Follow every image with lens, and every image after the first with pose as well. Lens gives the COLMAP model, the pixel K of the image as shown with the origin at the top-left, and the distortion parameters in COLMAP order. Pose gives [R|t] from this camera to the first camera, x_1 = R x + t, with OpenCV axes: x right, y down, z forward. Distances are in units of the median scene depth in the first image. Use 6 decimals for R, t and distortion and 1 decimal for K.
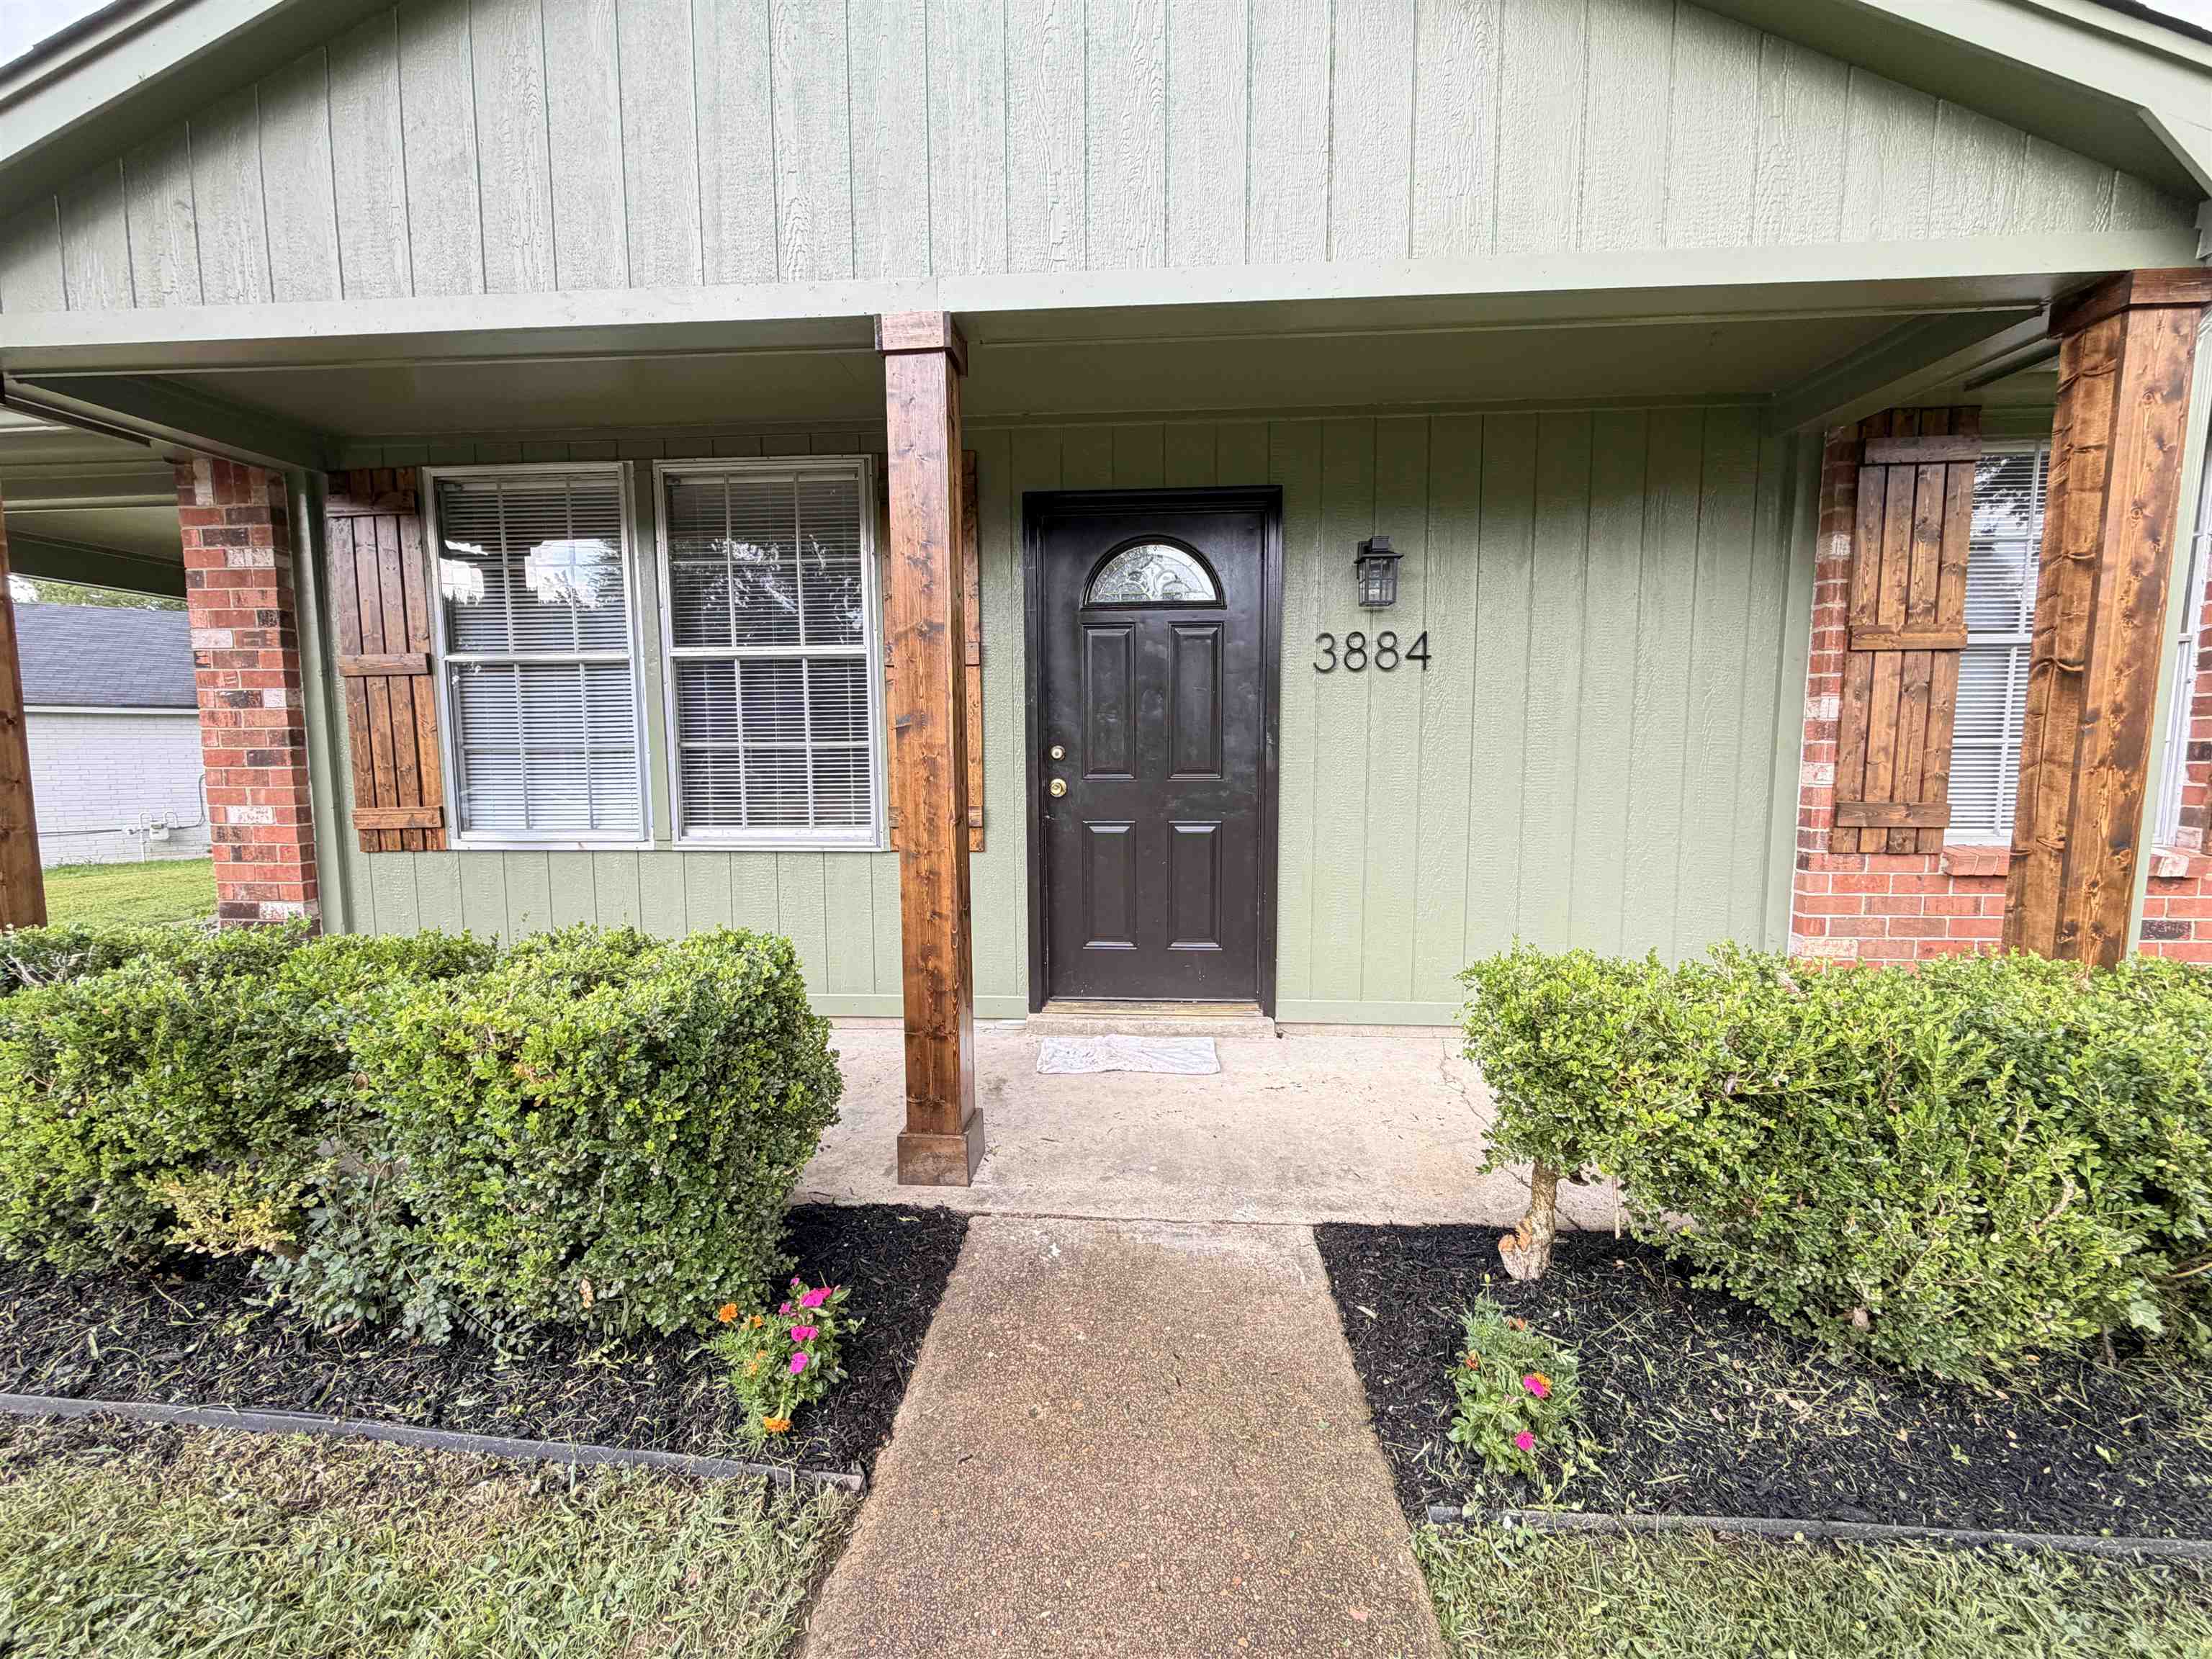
lens RADIAL K [[874.1, 0, 1096.5], [0, 874.1, 826.8], [0, 0, 1]] dist [0.001257, 0.000688]
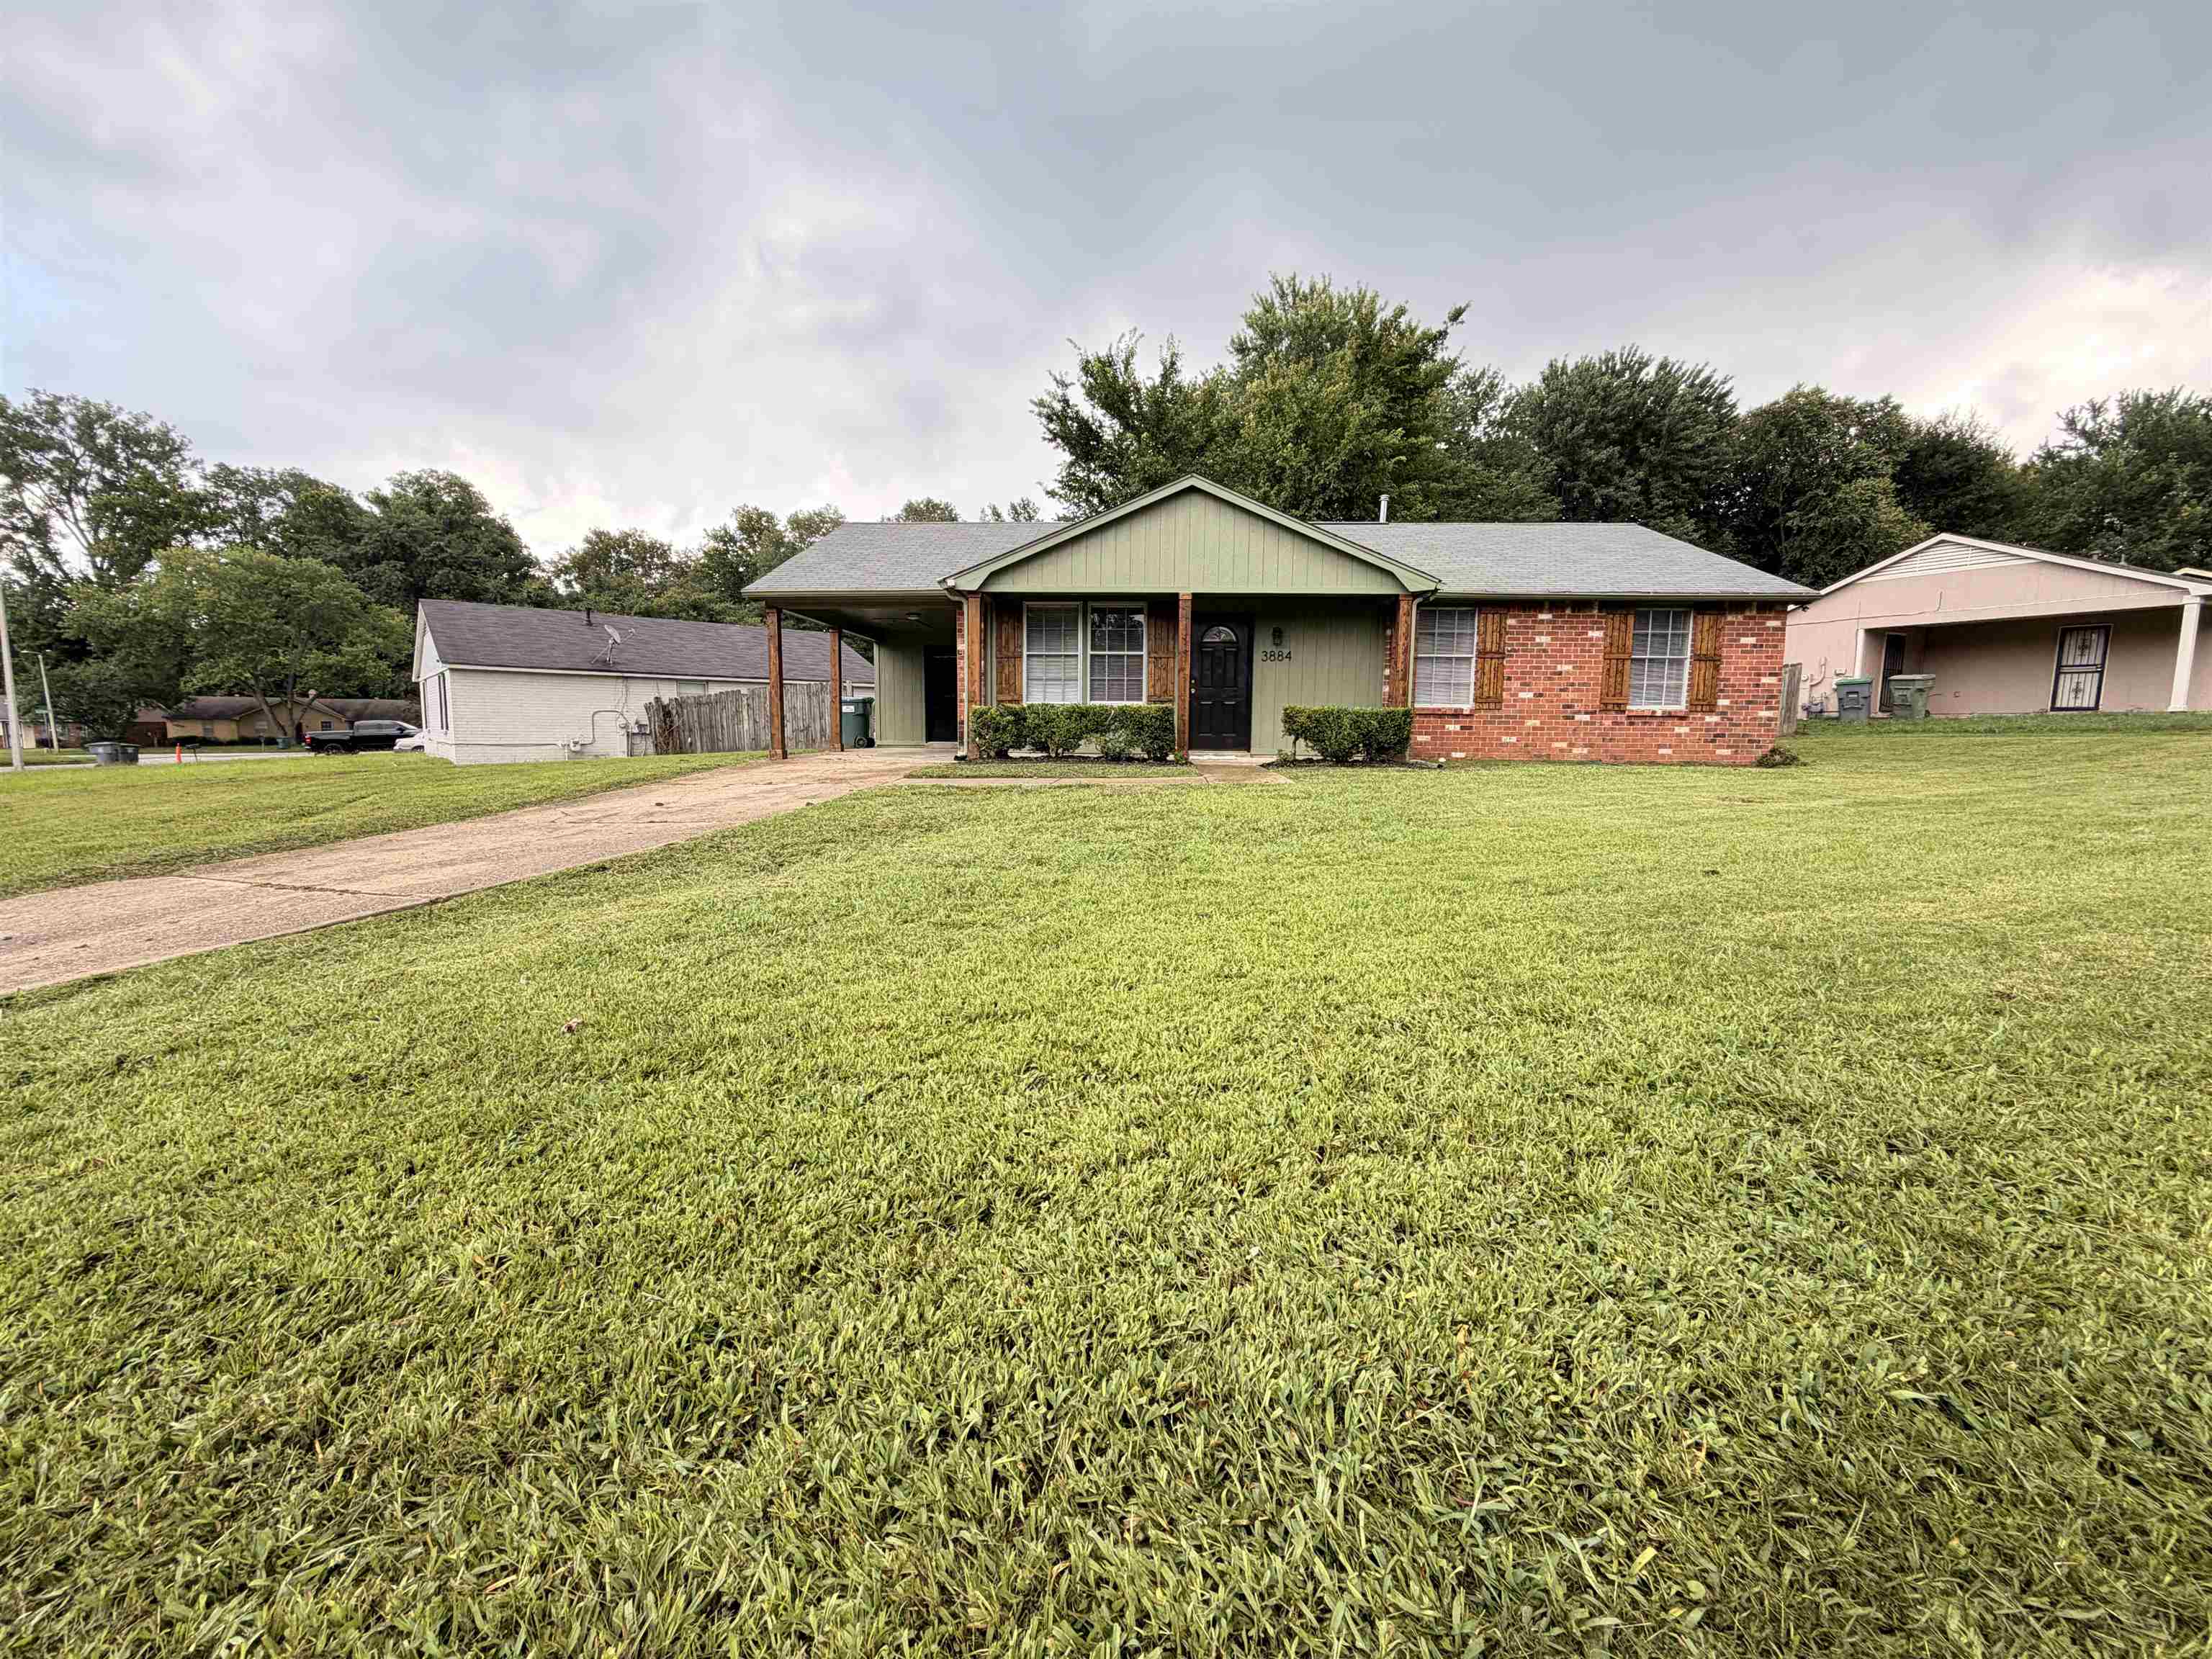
lens RADIAL K [[874.1, 0, 1107.7], [0, 874.1, 823.0], [0, 0, 1]] dist [0.001257, 0.000688]
pose [[0.998920, 0.010530, 0.045251, -0.596836], [-0.011327, 0.999784, 0.017407, 0.478759], [-0.045058, -0.017901, 0.998824, -2.829430]]
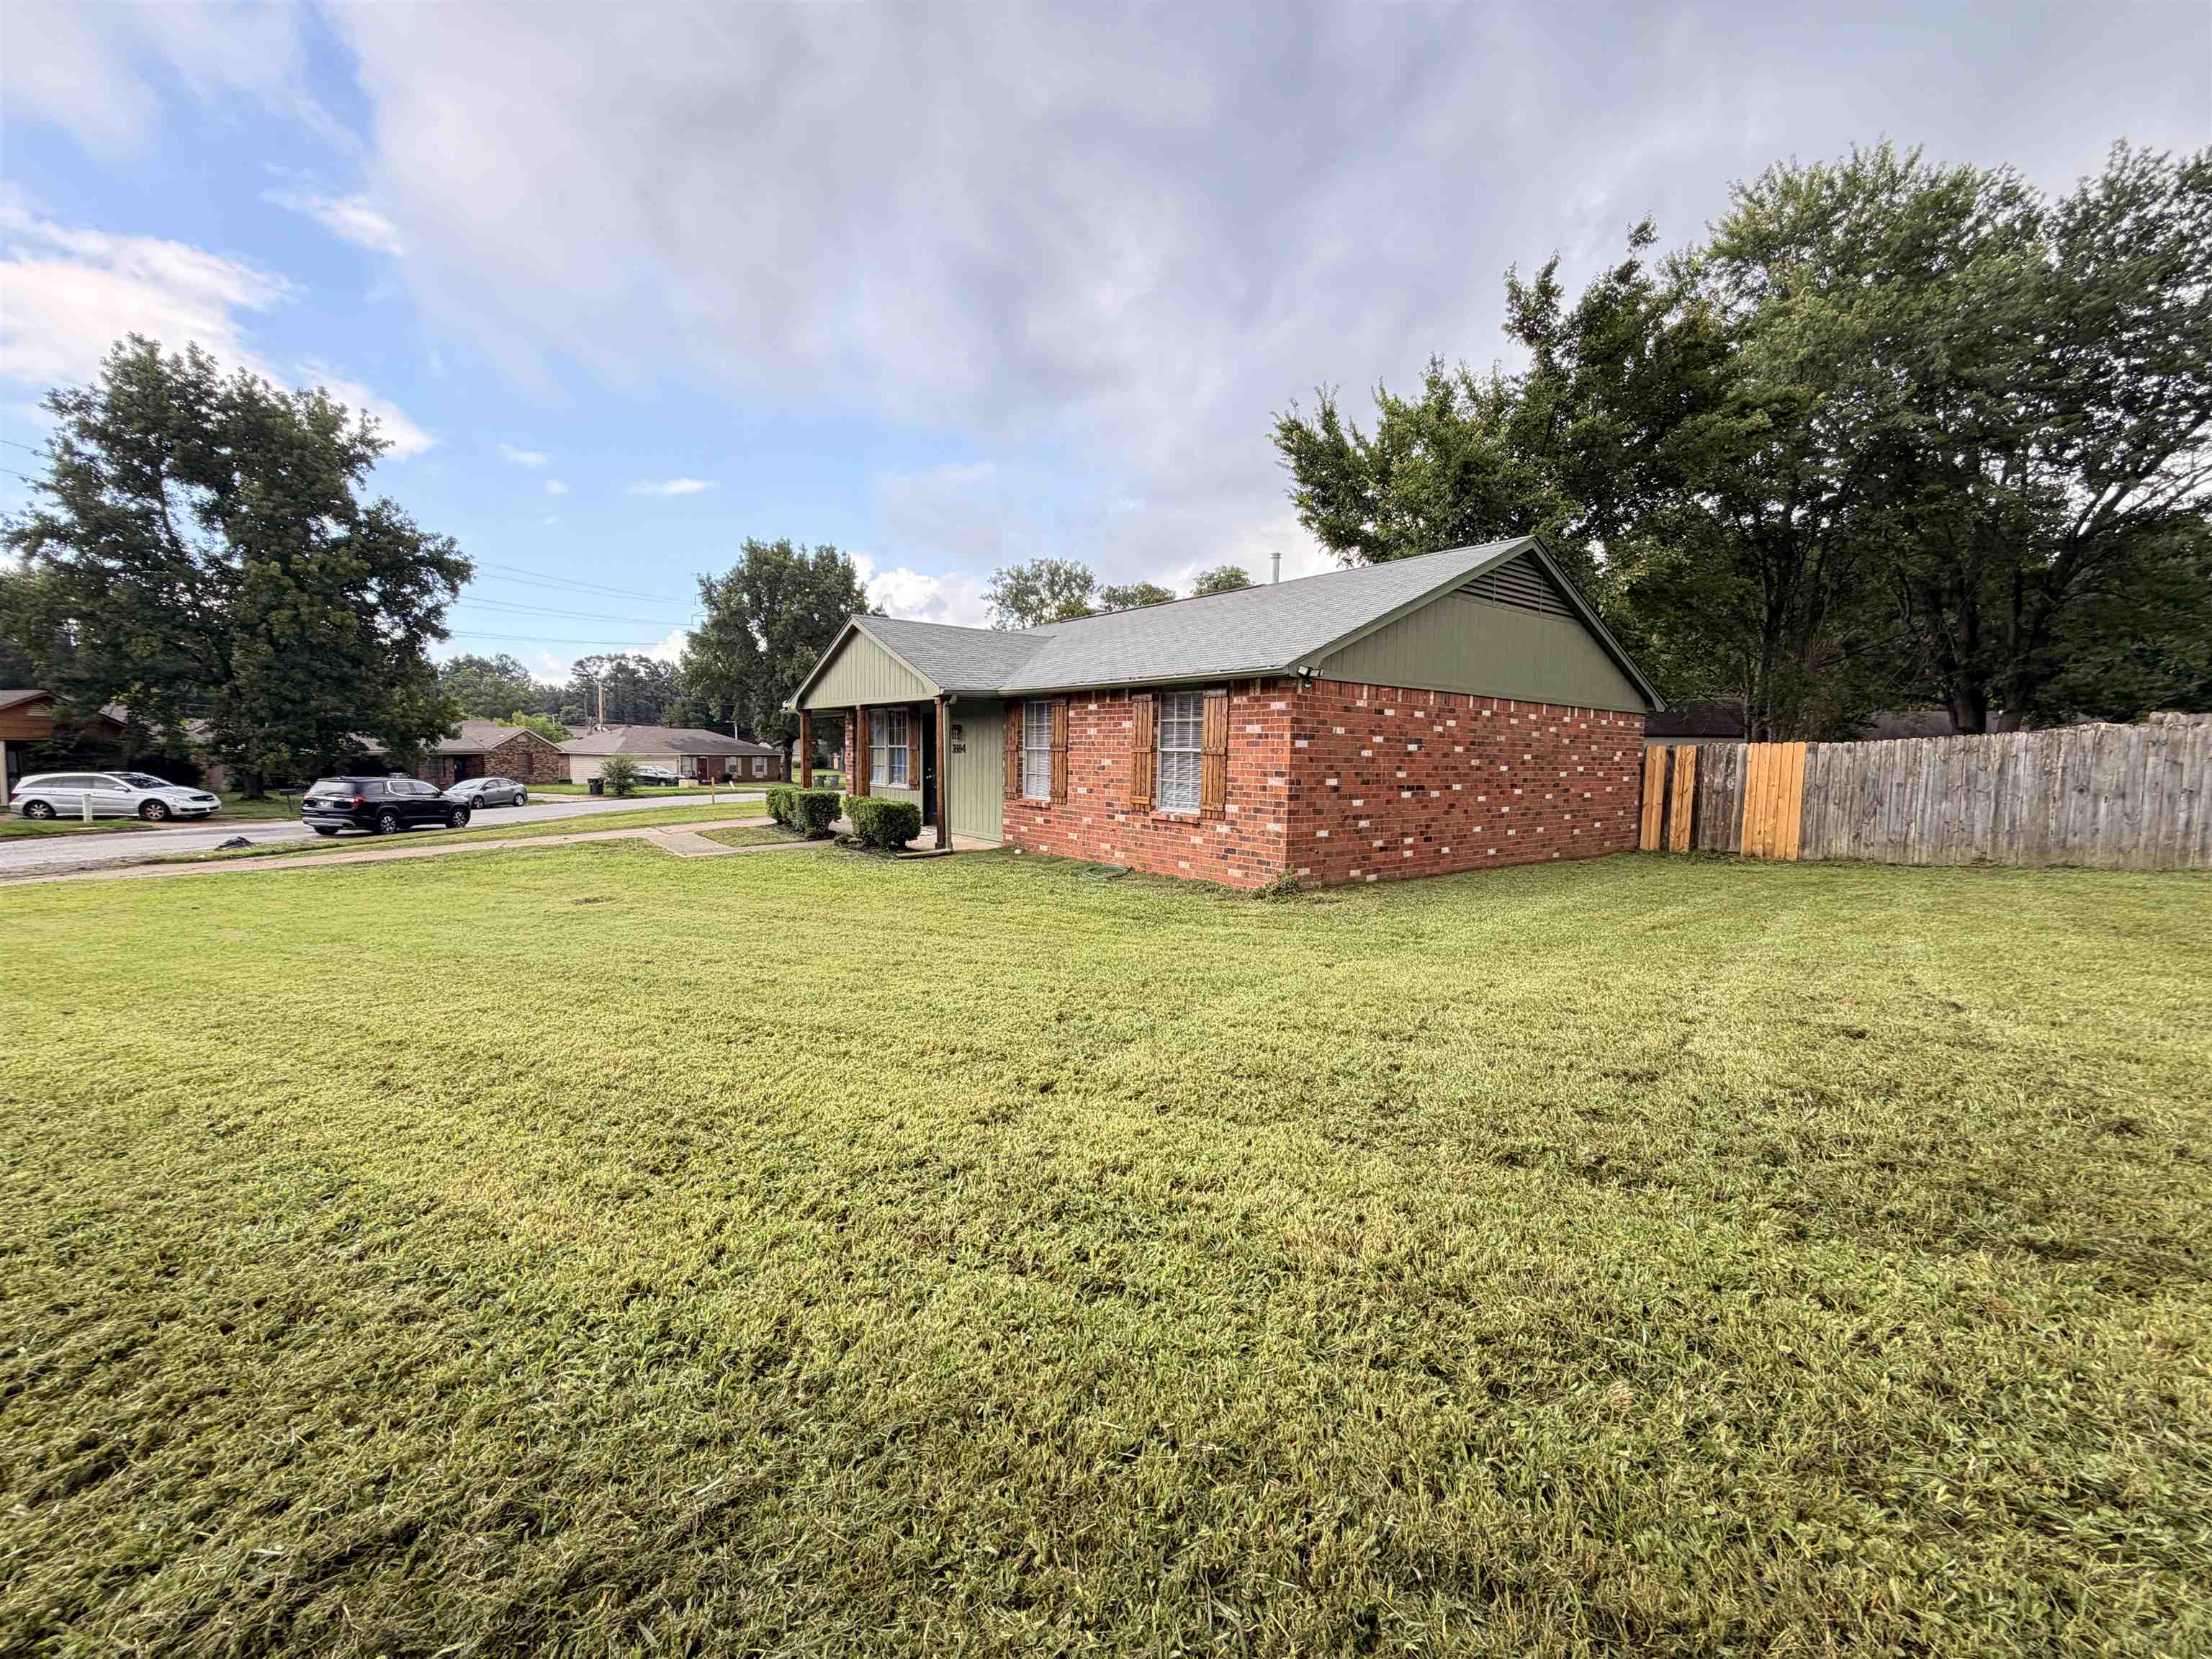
lens RADIAL K [[874.1, 0, 1107.7], [0, 874.1, 822.9], [0, 0, 1]] dist [0.001257, 0.000688]
pose [[0.670724, 0.073559, -0.738050, 4.109257], [-0.077439, 0.996577, 0.028950, -0.011910], [0.737653, 0.037736, 0.674125, -1.429829]]
